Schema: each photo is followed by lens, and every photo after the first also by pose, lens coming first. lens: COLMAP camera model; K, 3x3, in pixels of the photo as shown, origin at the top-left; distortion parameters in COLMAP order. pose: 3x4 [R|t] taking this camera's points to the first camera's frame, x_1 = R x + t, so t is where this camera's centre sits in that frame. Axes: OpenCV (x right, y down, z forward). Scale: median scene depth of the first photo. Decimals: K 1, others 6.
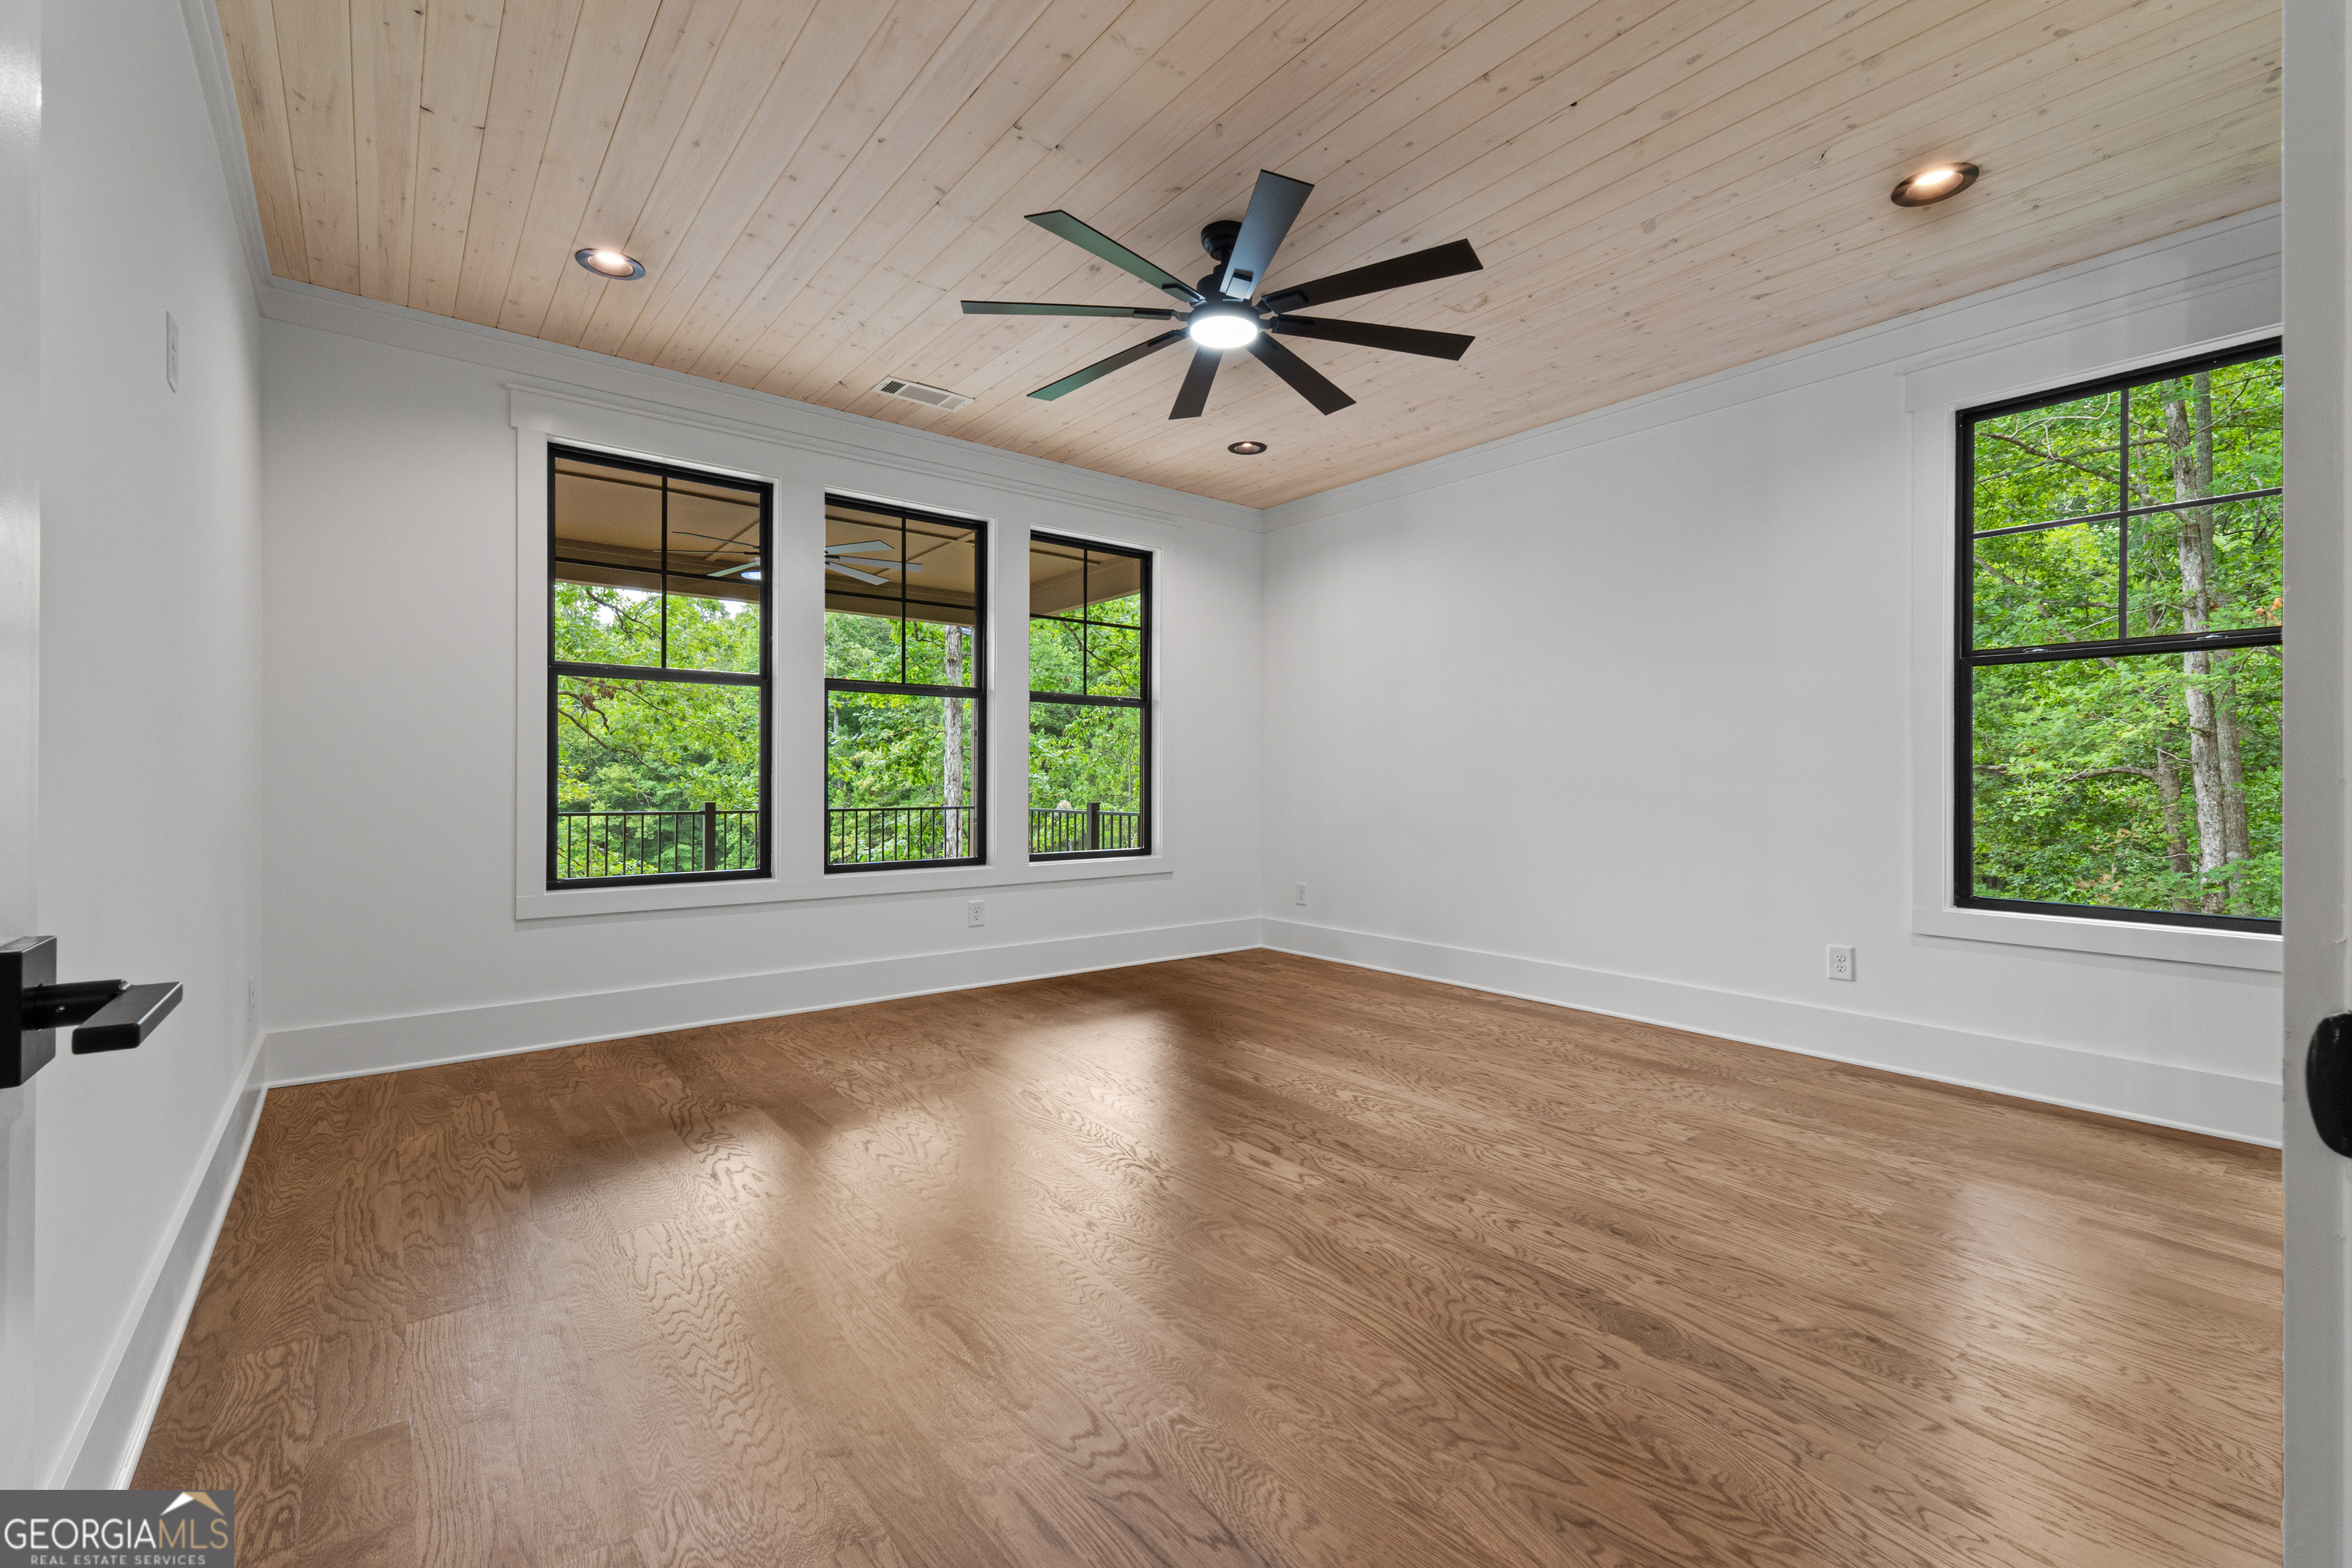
lens RADIAL K [[1004.7, 0, 1176.0], [0, 1004.7, 780.7], [0, 0, 1]] dist [0.000425, 0.000040]
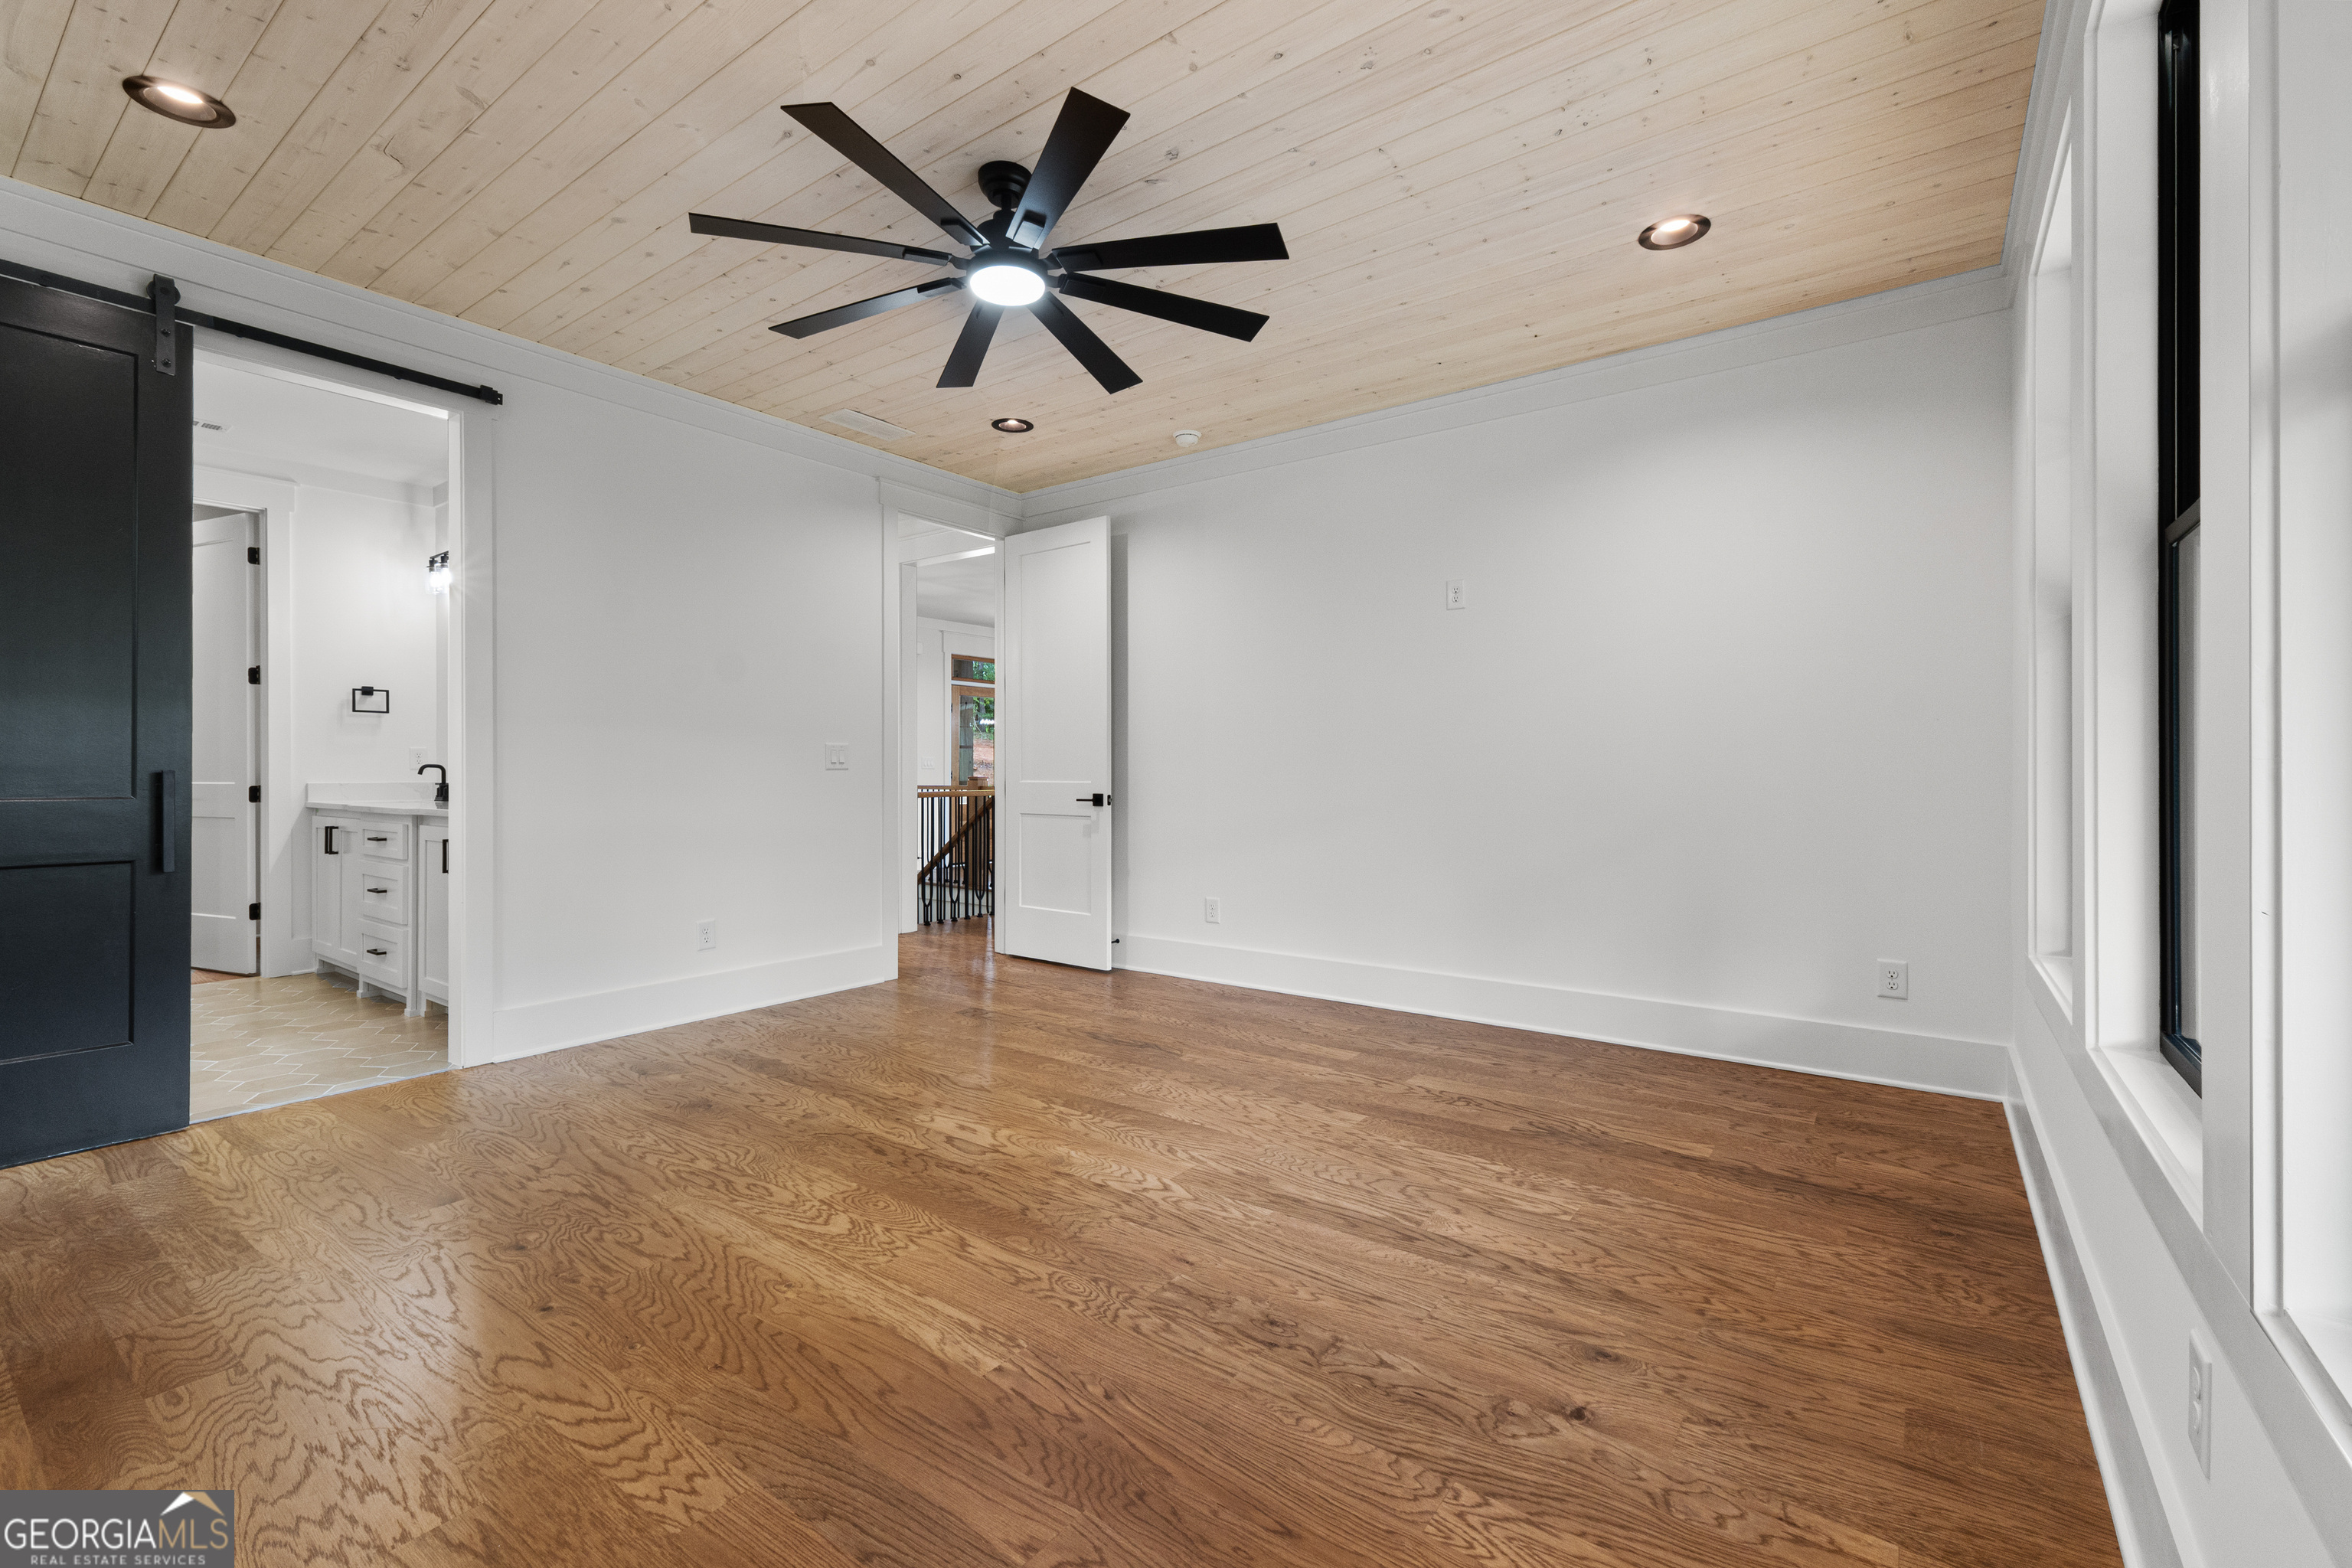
lens RADIAL K [[1002.2, 0, 1183.3], [0, 1002.2, 774.7], [0, 0, 1]] dist [0.002918, 0.000217]
pose [[-0.964022, -0.003027, -0.265804, 0.137661], [-0.004137, 0.999985, 0.003617, -0.013185], [0.265789, 0.004587, -0.964020, 1.970467]]
